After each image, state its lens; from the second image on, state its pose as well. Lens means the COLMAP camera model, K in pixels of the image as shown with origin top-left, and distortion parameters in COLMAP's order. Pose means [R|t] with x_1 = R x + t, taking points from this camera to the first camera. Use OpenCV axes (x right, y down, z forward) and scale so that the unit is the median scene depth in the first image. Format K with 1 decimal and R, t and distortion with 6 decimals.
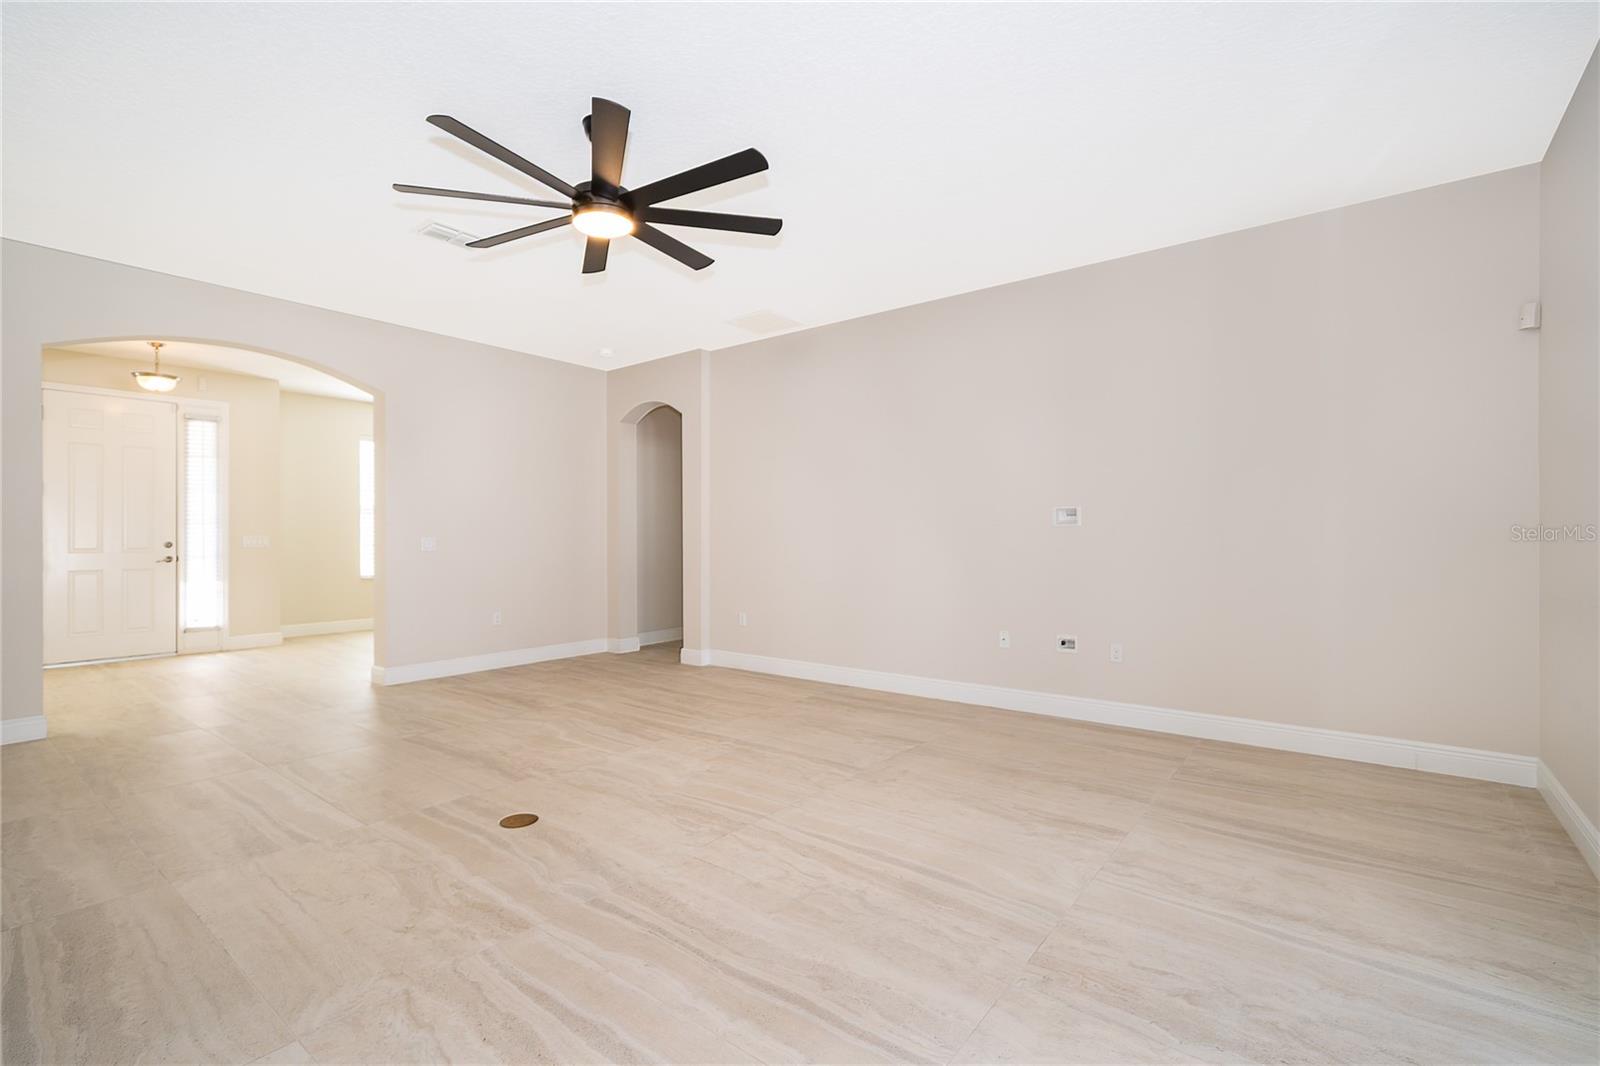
lens RADIAL K [[717.4, 0, 797.6], [0, 717.4, 534.4], [0, 0, 1]] dist [0.001026, 0.000161]
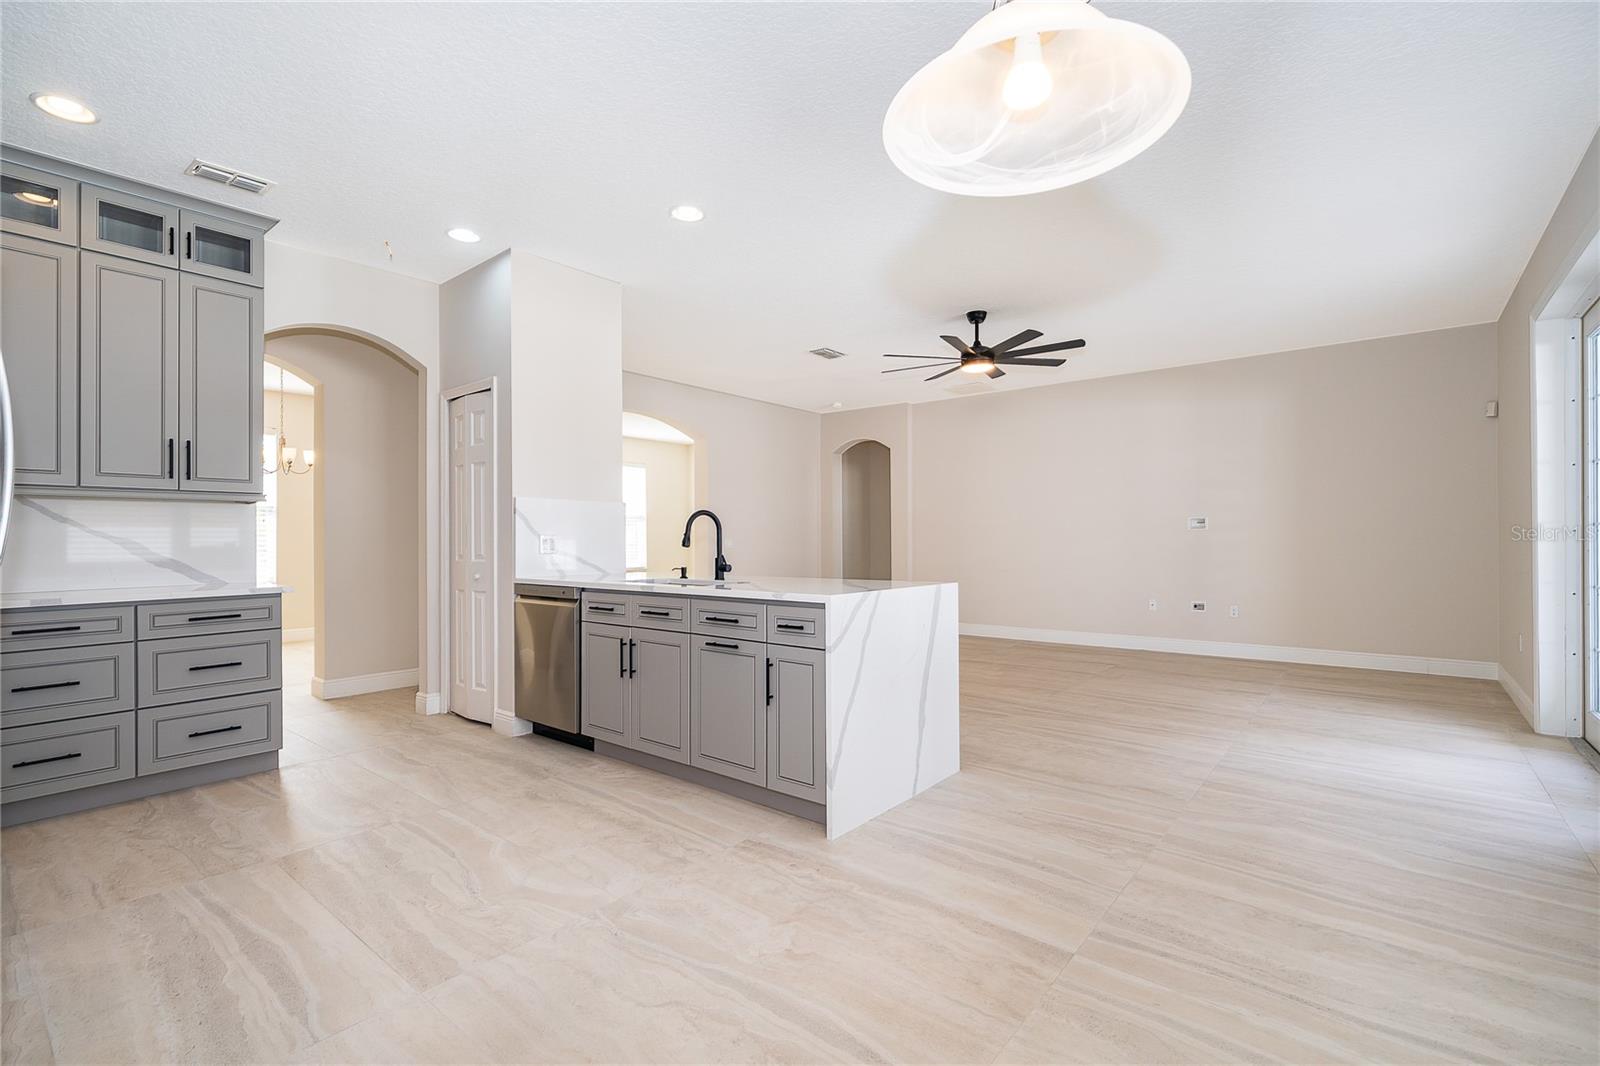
lens RADIAL K [[717.4, 0, 797.6], [0, 717.4, 534.4], [0, 0, 1]] dist [0.001026, 0.000161]
pose [[0.999784, -0.001826, -0.020684, -0.653188], [0.001719, 0.999985, -0.005204, 0.005969], [0.020693, 0.005167, 0.999773, -0.804915]]
